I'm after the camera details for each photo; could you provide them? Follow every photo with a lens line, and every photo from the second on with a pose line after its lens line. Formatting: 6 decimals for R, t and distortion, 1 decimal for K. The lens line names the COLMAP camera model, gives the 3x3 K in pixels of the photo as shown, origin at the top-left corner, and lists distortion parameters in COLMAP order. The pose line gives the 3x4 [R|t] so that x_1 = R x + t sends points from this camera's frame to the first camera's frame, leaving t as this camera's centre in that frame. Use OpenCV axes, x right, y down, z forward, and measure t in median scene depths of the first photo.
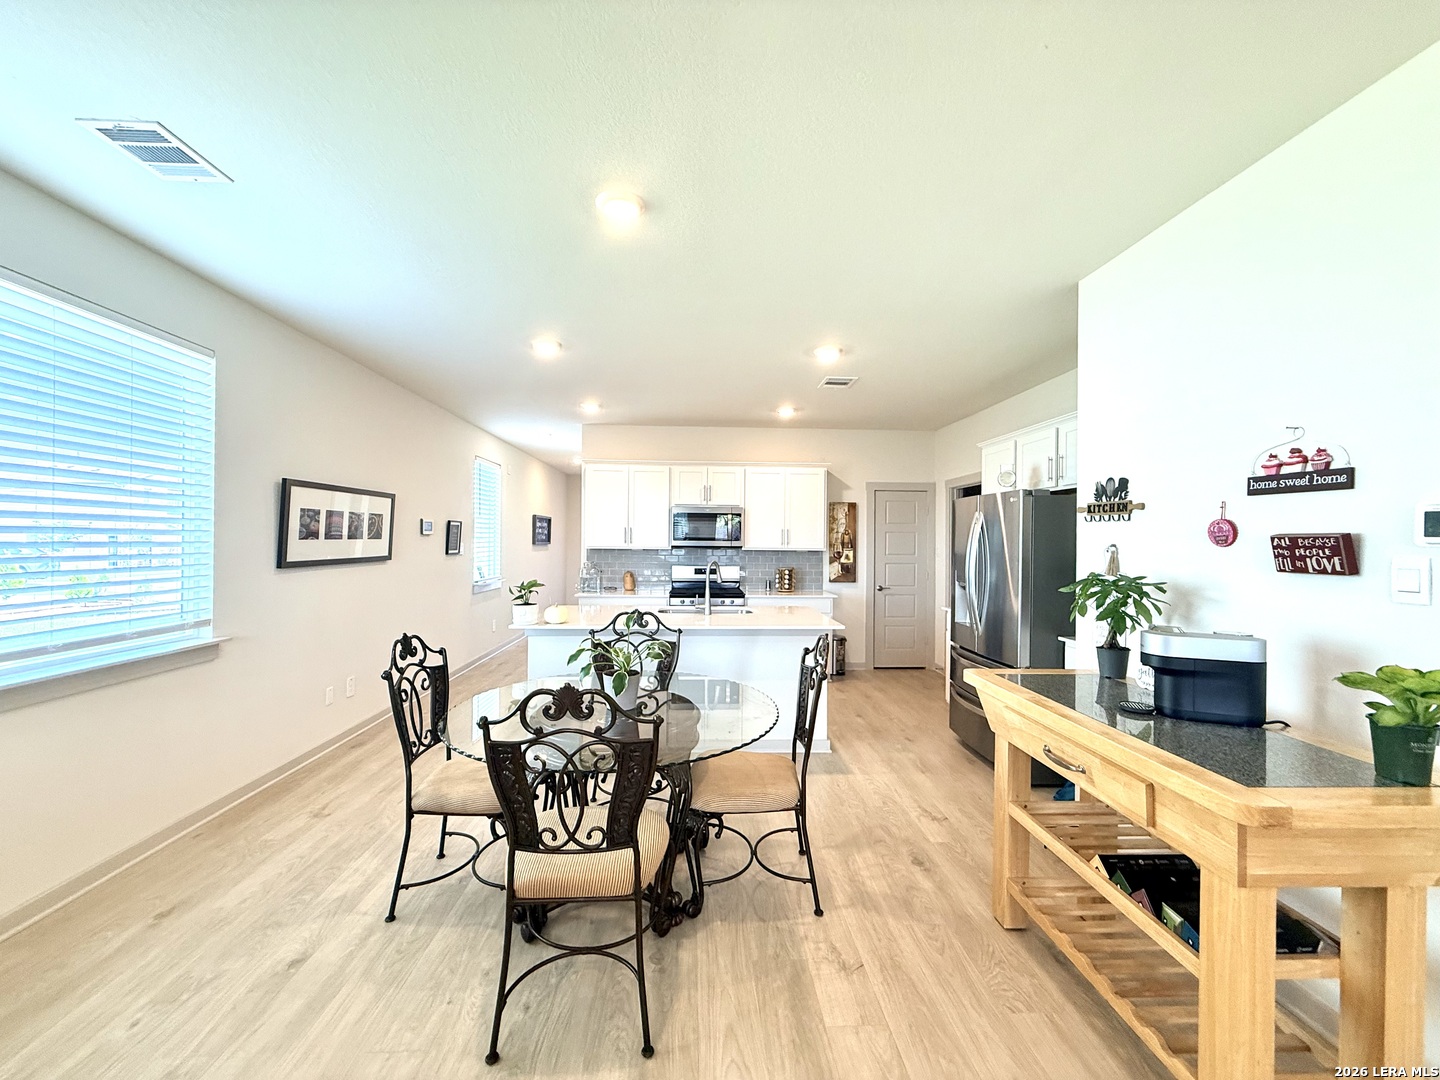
lens RADIAL K [[574.0, 0, 720.0], [0, 574.0, 540.0], [0, 0, 1]] dist [0.002446, -0.000406]
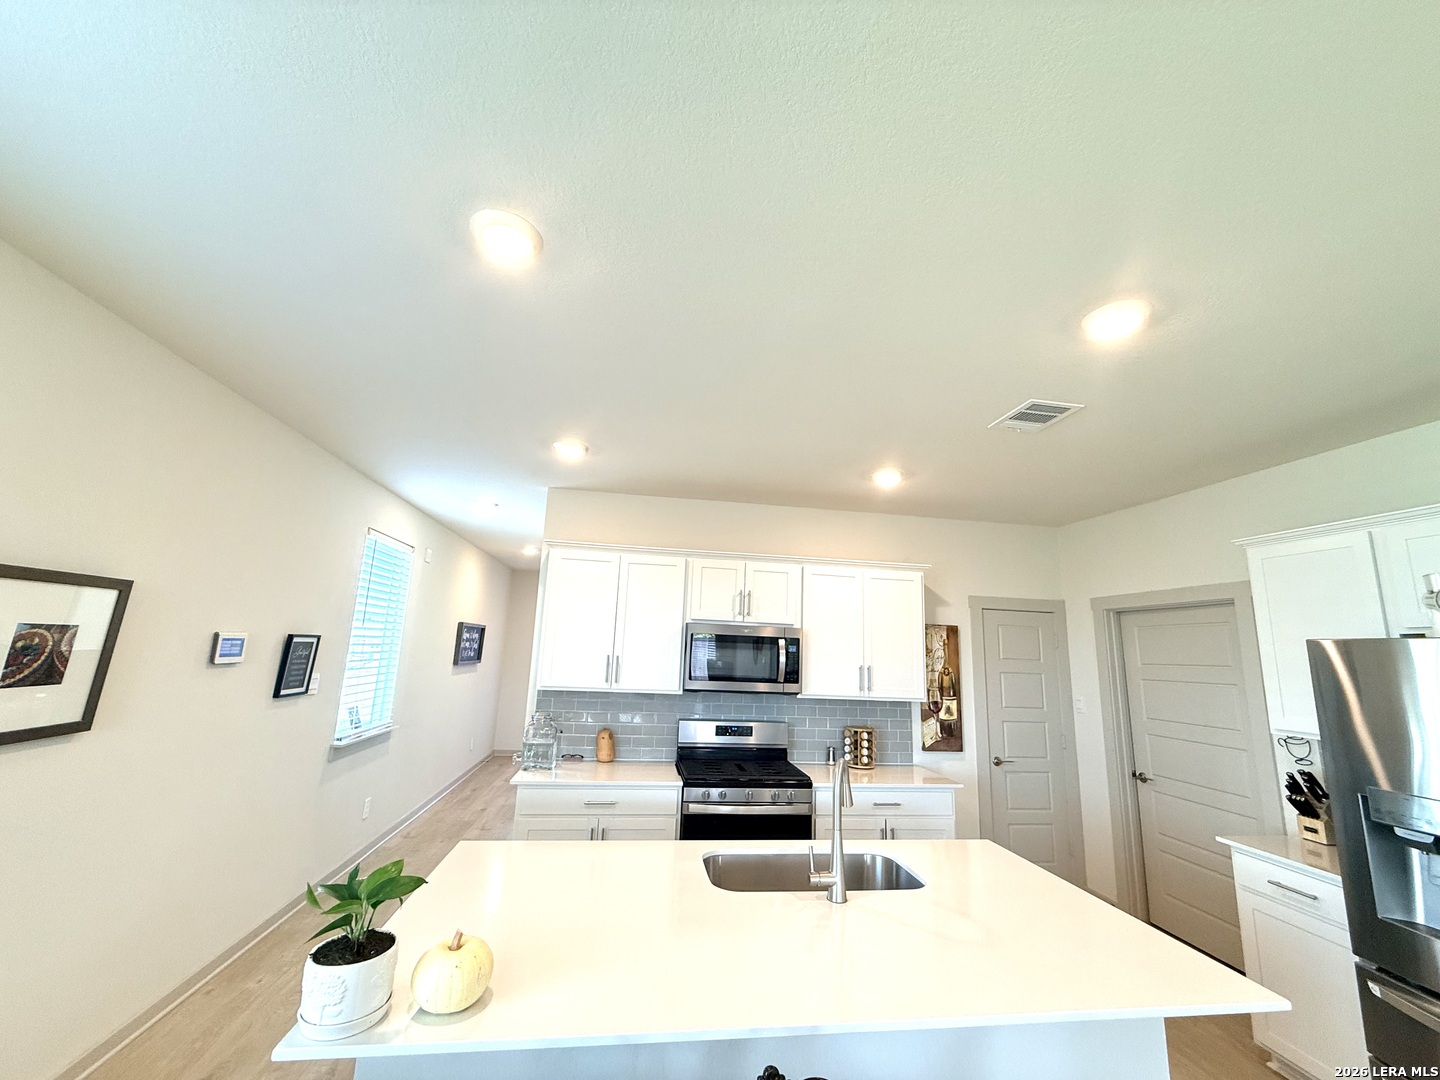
lens RADIAL K [[574.0, 0, 720.0], [0, 574.0, 540.0], [0, 0, 1]] dist [0.002446, -0.000406]
pose [[0.994928, 0.049284, 0.087691, -0.105921], [-0.032183, 0.981891, -0.186695, -0.031278], [-0.095304, 0.182926, 0.978496, 0.376028]]
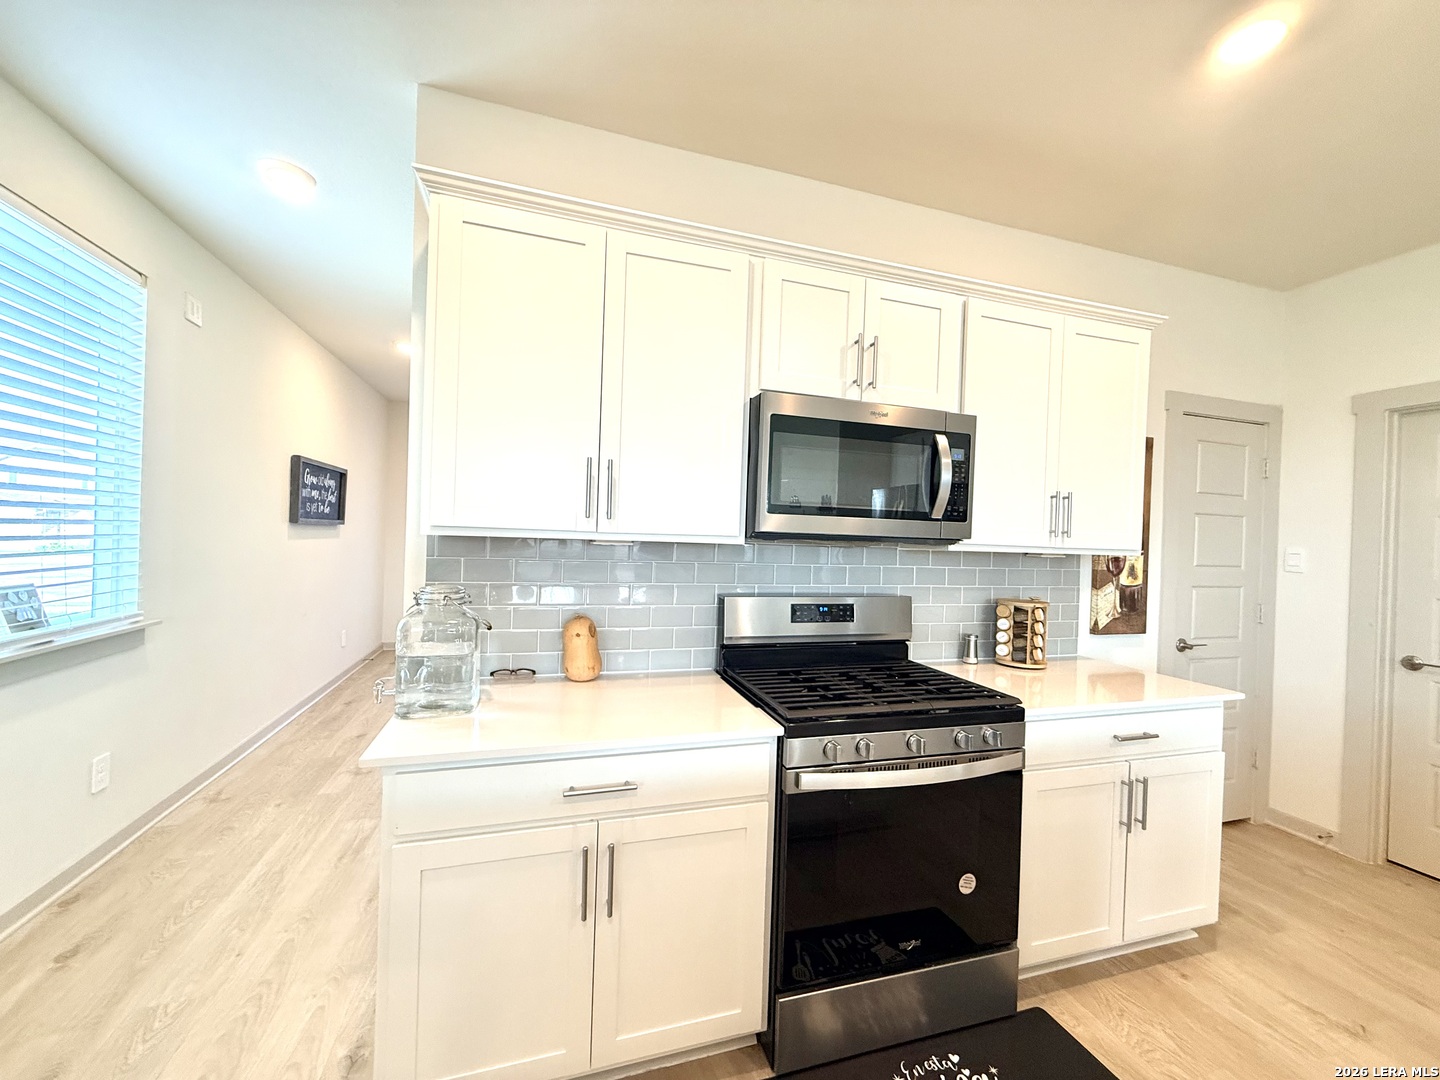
lens RADIAL K [[574.0, 0, 720.0], [0, 574.0, 540.0], [0, 0, 1]] dist [0.002446, -0.000406]
pose [[0.969183, 0.021780, 0.245378, -0.167614], [-0.025286, 0.999618, 0.011146, 0.010942], [-0.245042, -0.017007, 0.969363, 0.715954]]
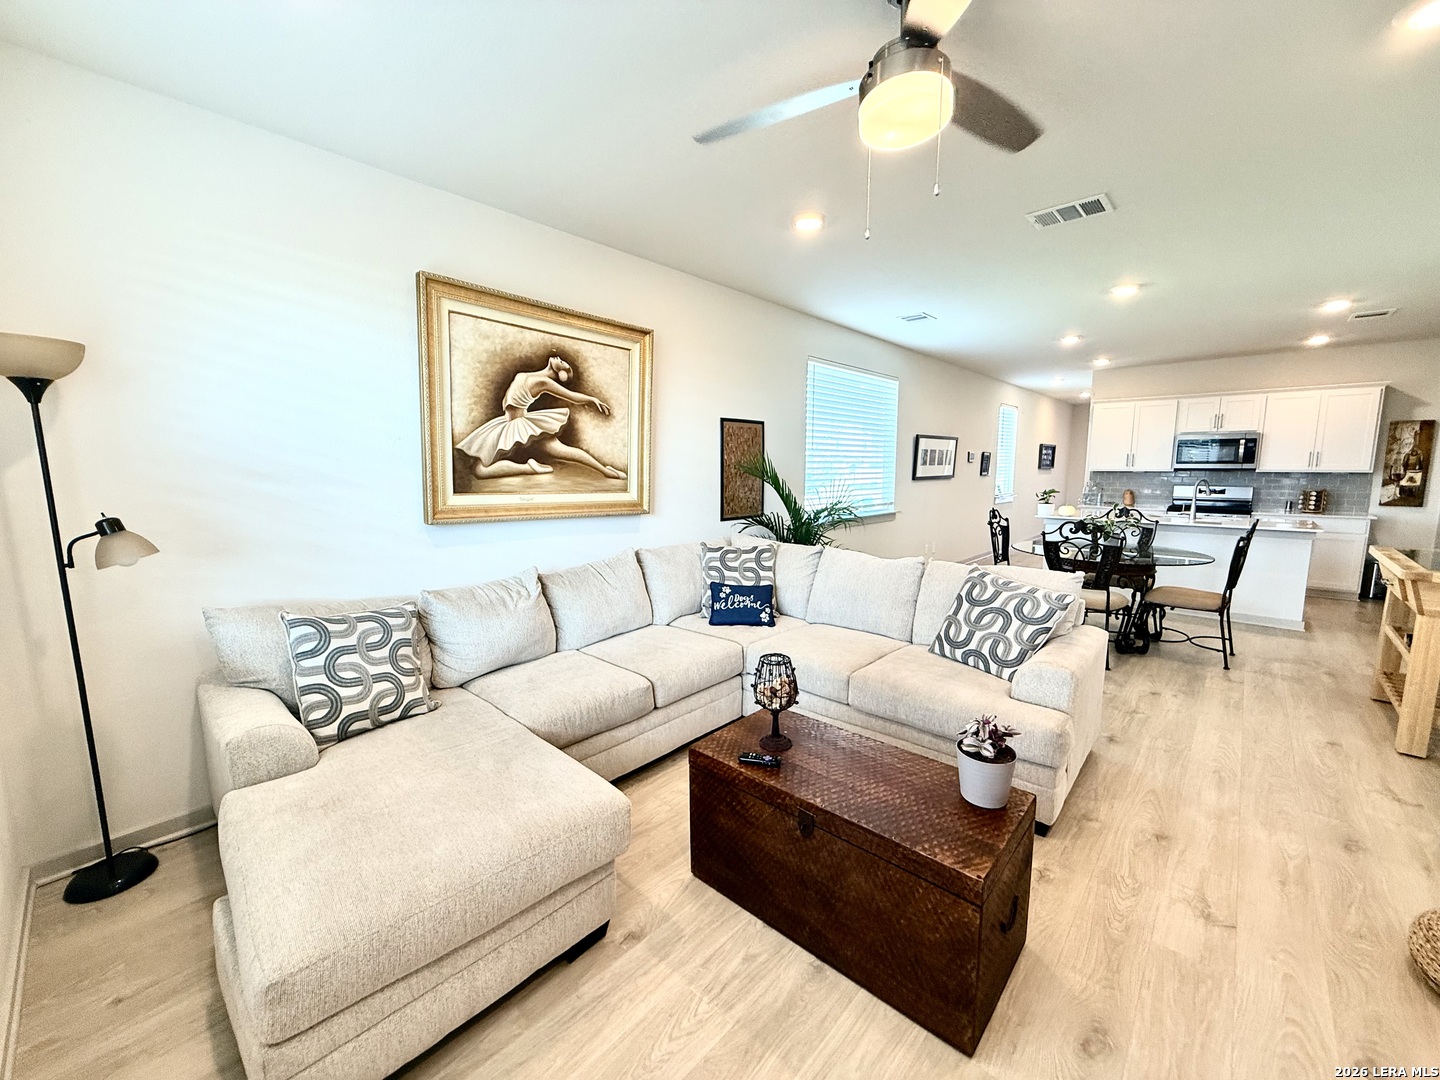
lens RADIAL K [[574.0, 0, 720.0], [0, 574.0, 540.0], [0, 0, 1]] dist [0.002446, -0.000406]
pose [[0.700985, 0.082385, -0.708402, 0.109367], [0.008541, 0.992264, 0.123849, 0.001705], [0.713125, -0.092867, 0.694859, -0.494259]]
